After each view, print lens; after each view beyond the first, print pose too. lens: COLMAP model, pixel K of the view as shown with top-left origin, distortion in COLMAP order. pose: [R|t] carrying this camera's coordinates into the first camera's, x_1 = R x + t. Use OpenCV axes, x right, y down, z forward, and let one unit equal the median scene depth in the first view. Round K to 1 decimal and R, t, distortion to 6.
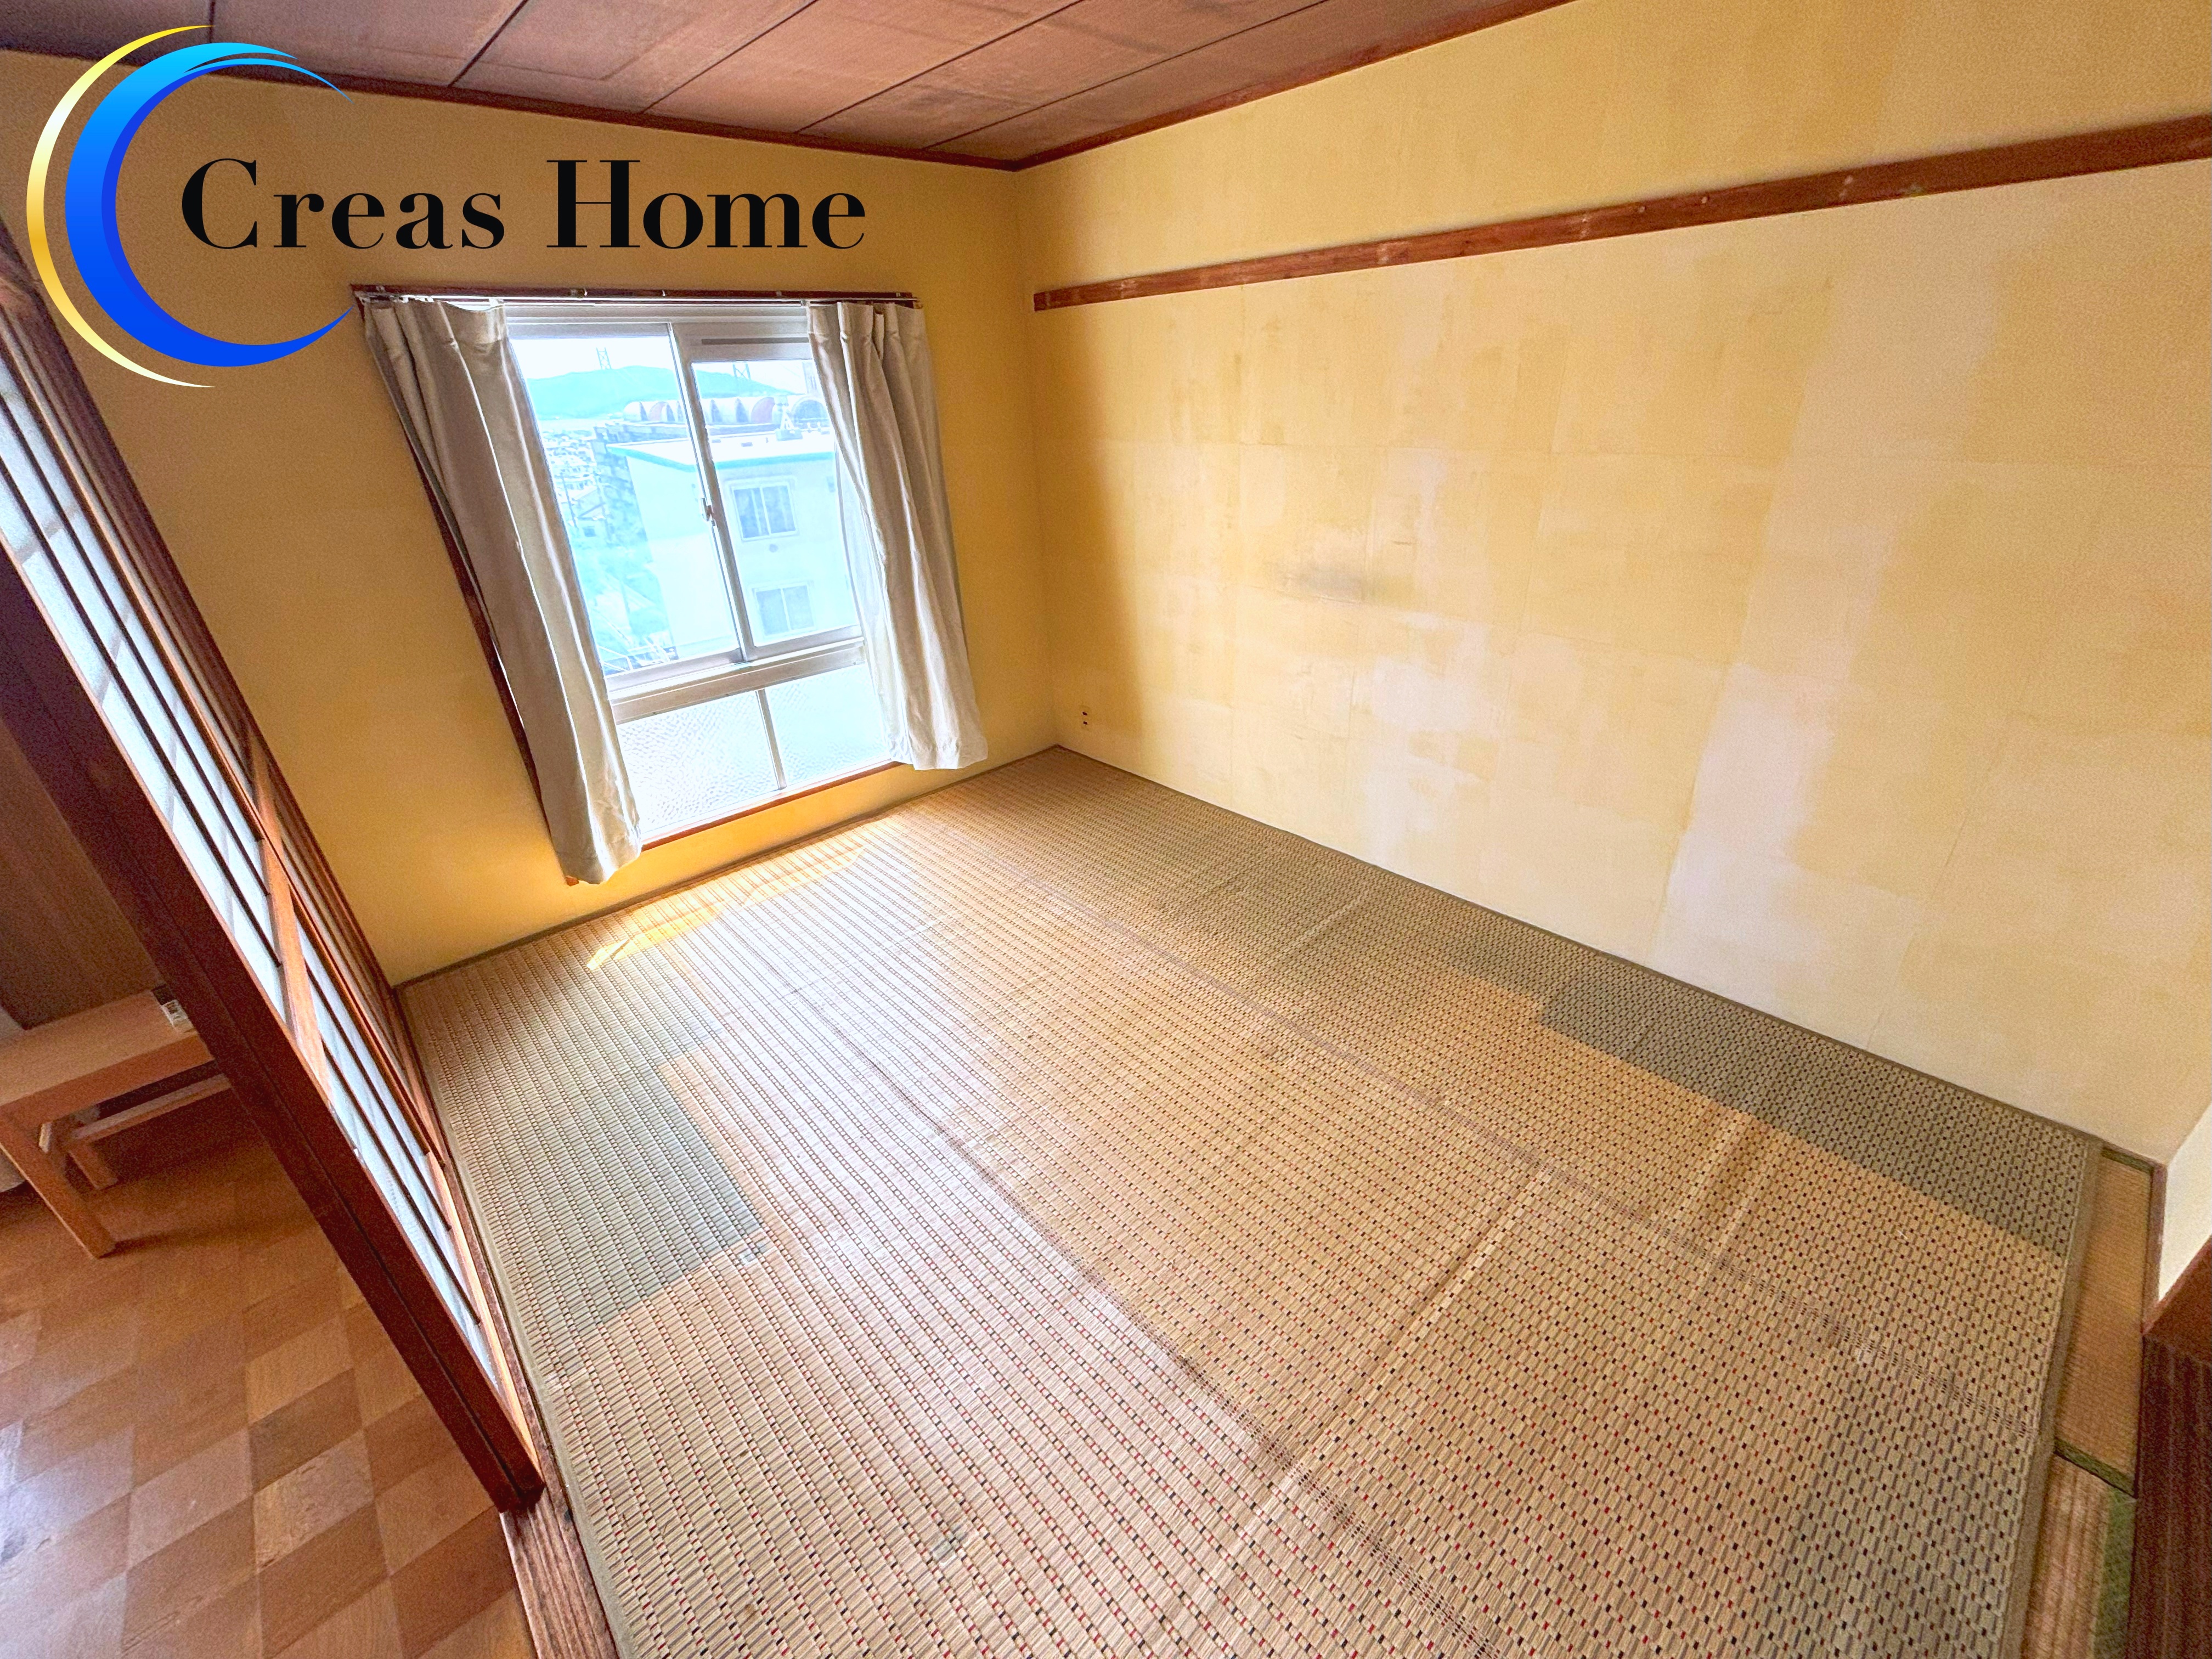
lens RADIAL K [[896.2, 0, 1099.8], [0, 896.2, 830.8], [0, 0, 1]] dist [-0.000897, -0.000062]
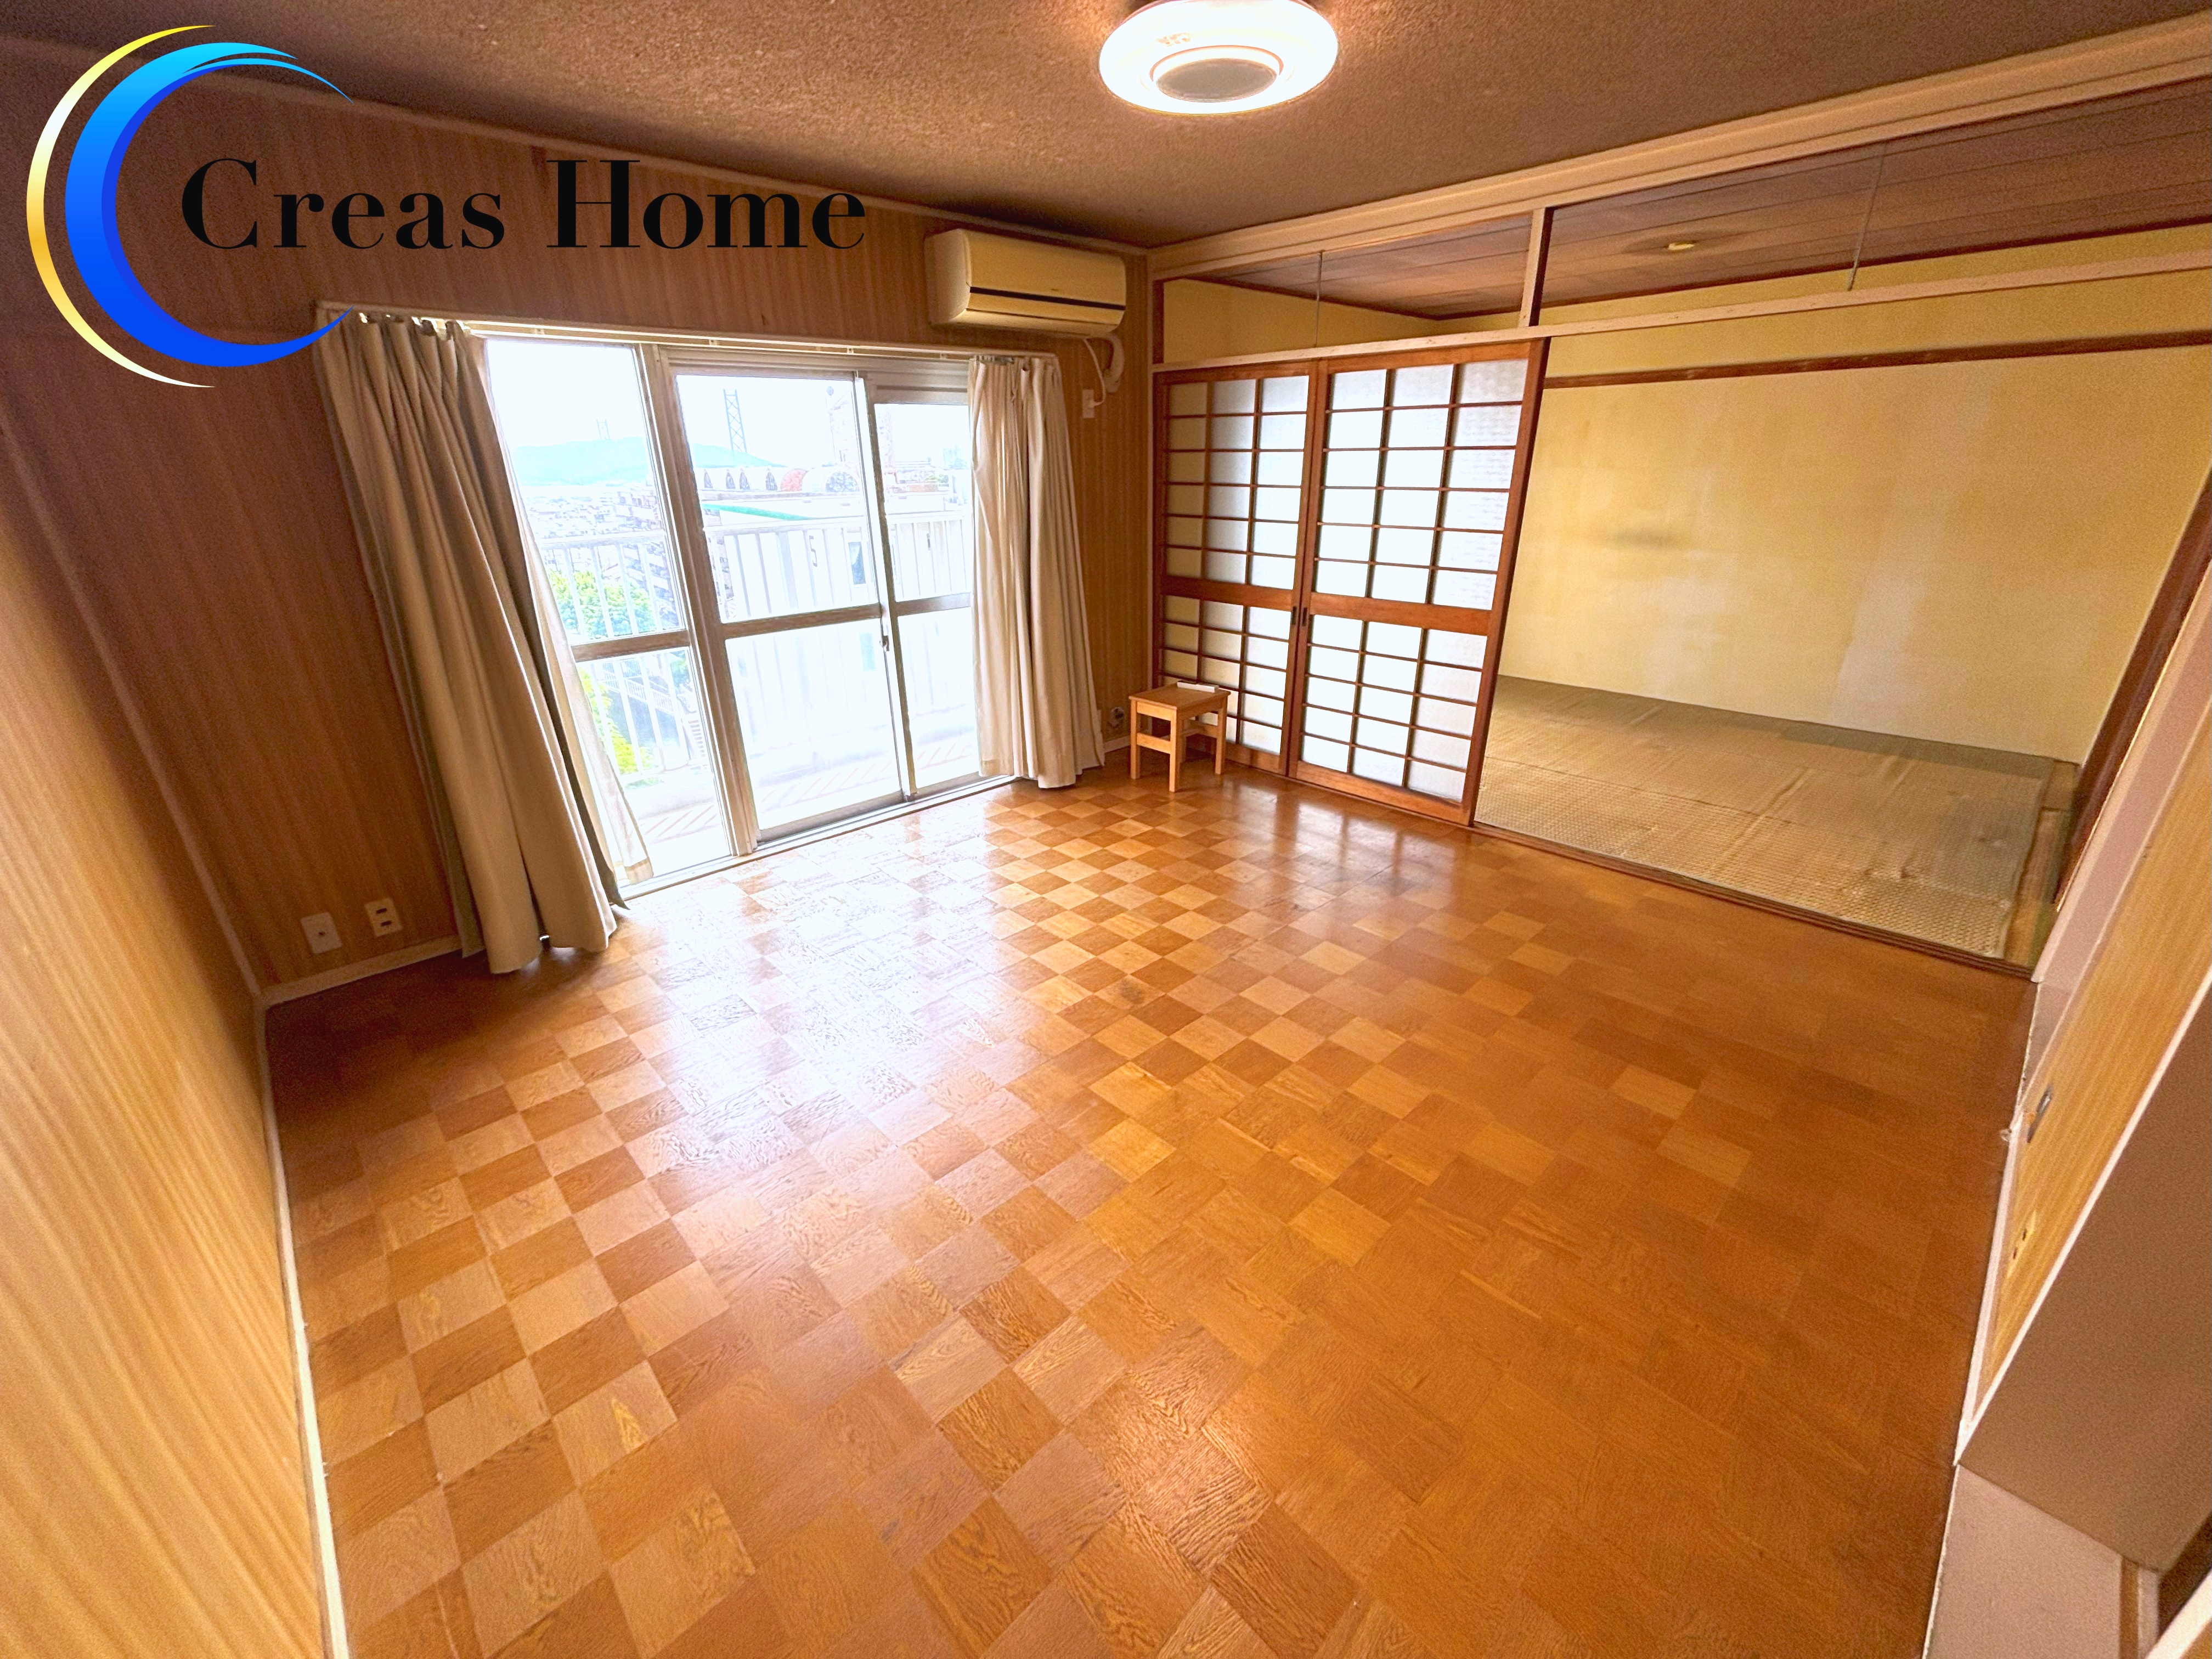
lens RADIAL K [[896.2, 0, 1113.2], [0, 896.2, 823.8], [0, 0, 1]] dist [-0.000897, -0.000062]
pose [[0.999552, 0.016680, 0.024844, -0.897224], [-0.014587, 0.996510, -0.082193, 0.498036], [-0.026128, 0.081794, 0.996307, -0.808381]]
